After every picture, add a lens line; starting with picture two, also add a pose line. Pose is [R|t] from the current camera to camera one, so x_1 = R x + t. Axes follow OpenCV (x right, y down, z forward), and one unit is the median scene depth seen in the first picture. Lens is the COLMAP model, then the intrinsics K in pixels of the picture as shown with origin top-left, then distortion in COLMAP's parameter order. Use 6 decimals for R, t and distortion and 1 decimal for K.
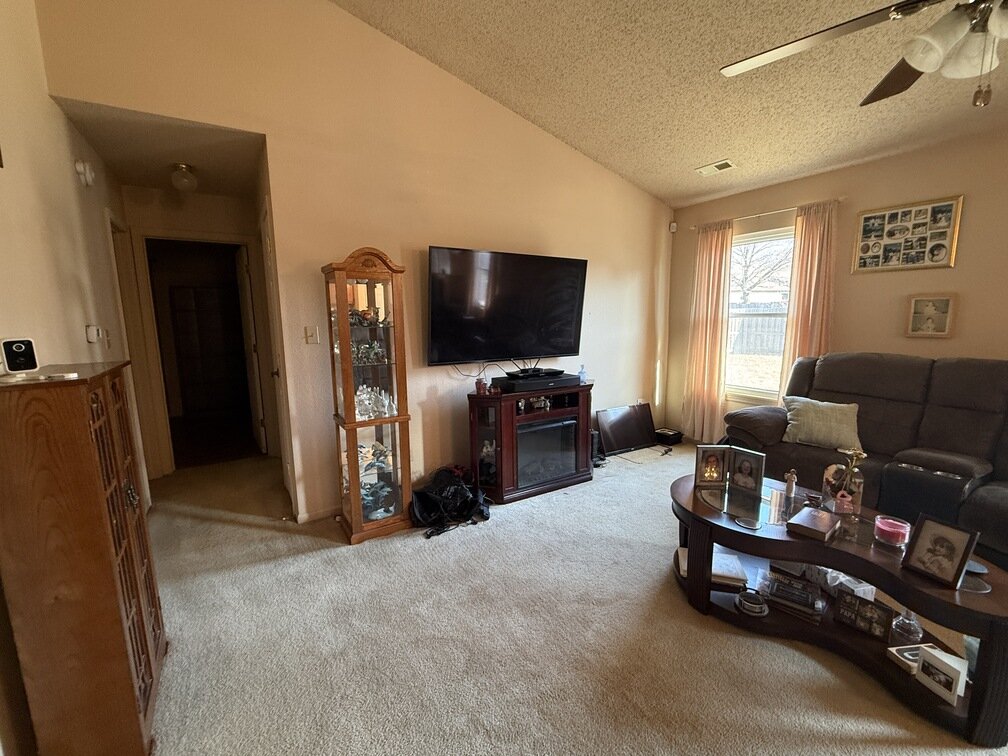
lens RADIAL K [[433.0, 0, 504.7], [0, 433.0, 382.8], [0, 0, 1]] dist [0.001668, 0.000245]
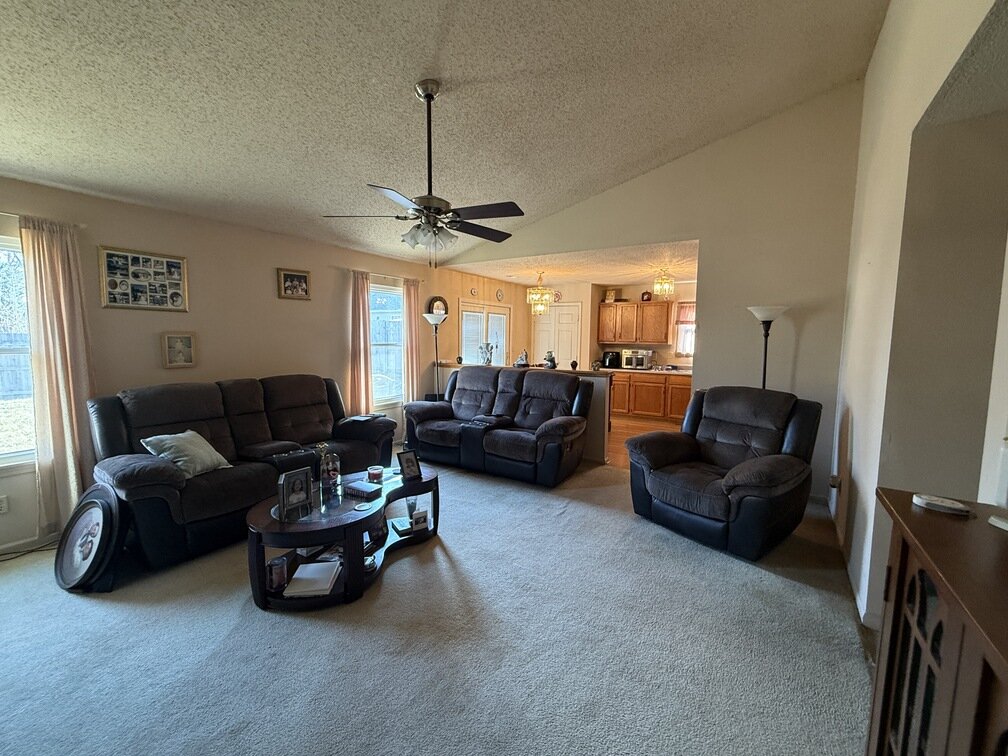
lens RADIAL K [[433.0, 0, 504.3], [0, 433.0, 380.9], [0, 0, 1]] dist [0.001668, 0.000245]
pose [[-0.432853, -0.084629, 0.897483, -0.508684], [0.134194, 0.978441, 0.156985, -0.134722], [-0.891420, 0.188389, -0.412164, 0.688495]]
